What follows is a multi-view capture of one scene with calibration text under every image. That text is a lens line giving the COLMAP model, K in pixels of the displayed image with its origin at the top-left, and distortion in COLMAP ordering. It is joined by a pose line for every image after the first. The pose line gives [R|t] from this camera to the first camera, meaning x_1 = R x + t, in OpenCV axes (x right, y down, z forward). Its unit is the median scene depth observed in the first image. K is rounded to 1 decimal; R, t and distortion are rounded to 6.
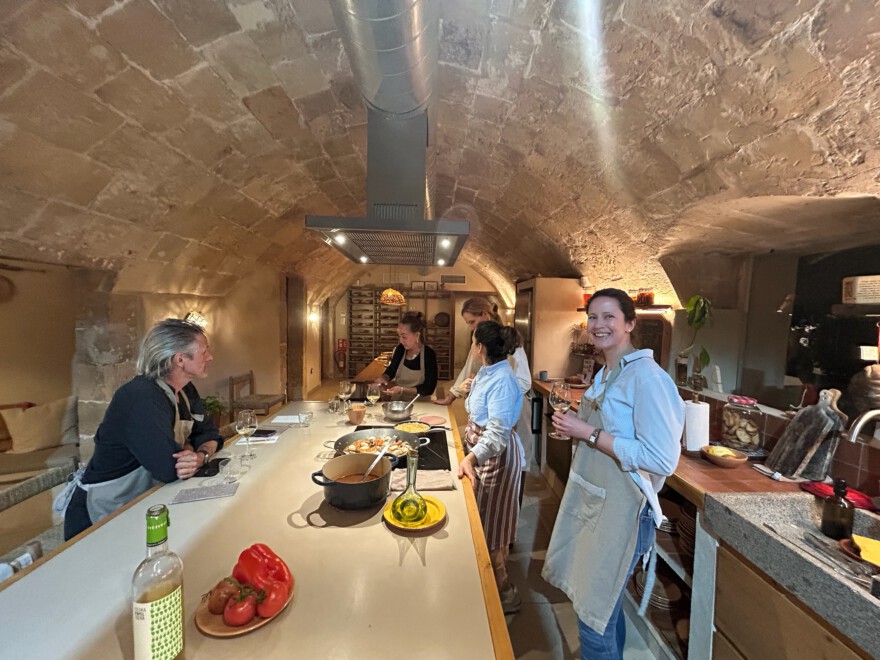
lens RADIAL K [[352.6, 0, 440.0], [0, 352.6, 329.3], [0, 0, 1]] dist [0.000481, -0.000125]
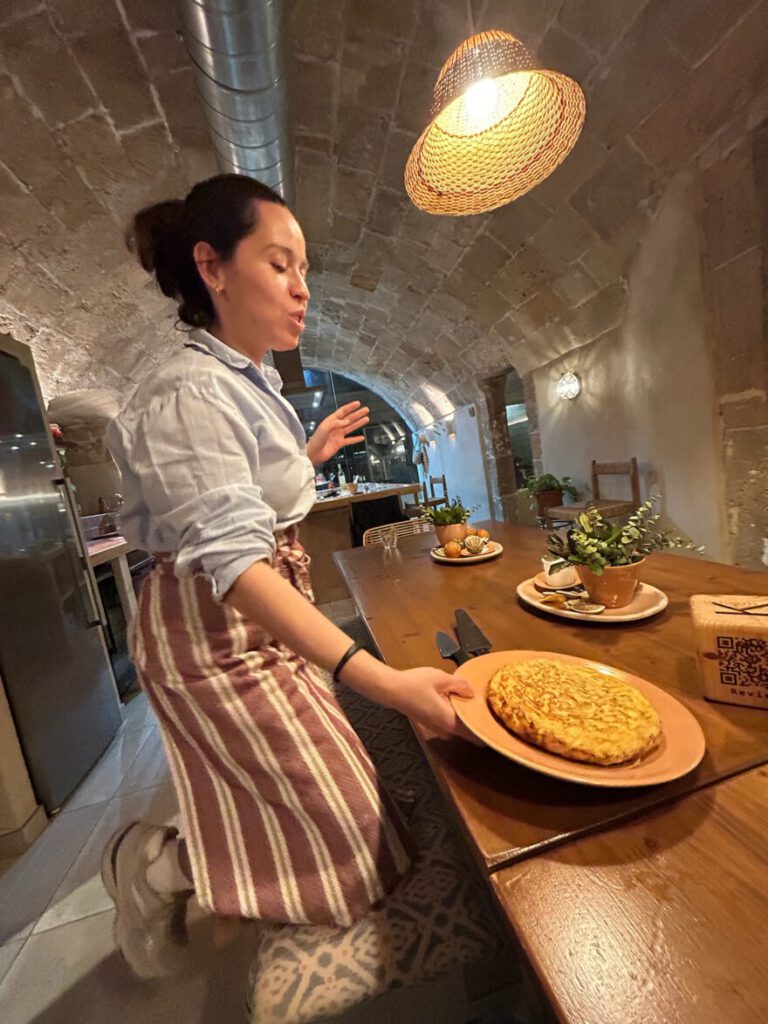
lens RADIAL K [[410.3, 0, 383.5], [0, 410.3, 514.6], [0, 0, 1]] dist [0.000481, -0.000125]
pose [[-0.974052, 0.166151, -0.153679, -0.061914], [0.142321, 0.977625, 0.154902, 0.050995], [0.175978, 0.129011, -0.975904, 1.541919]]
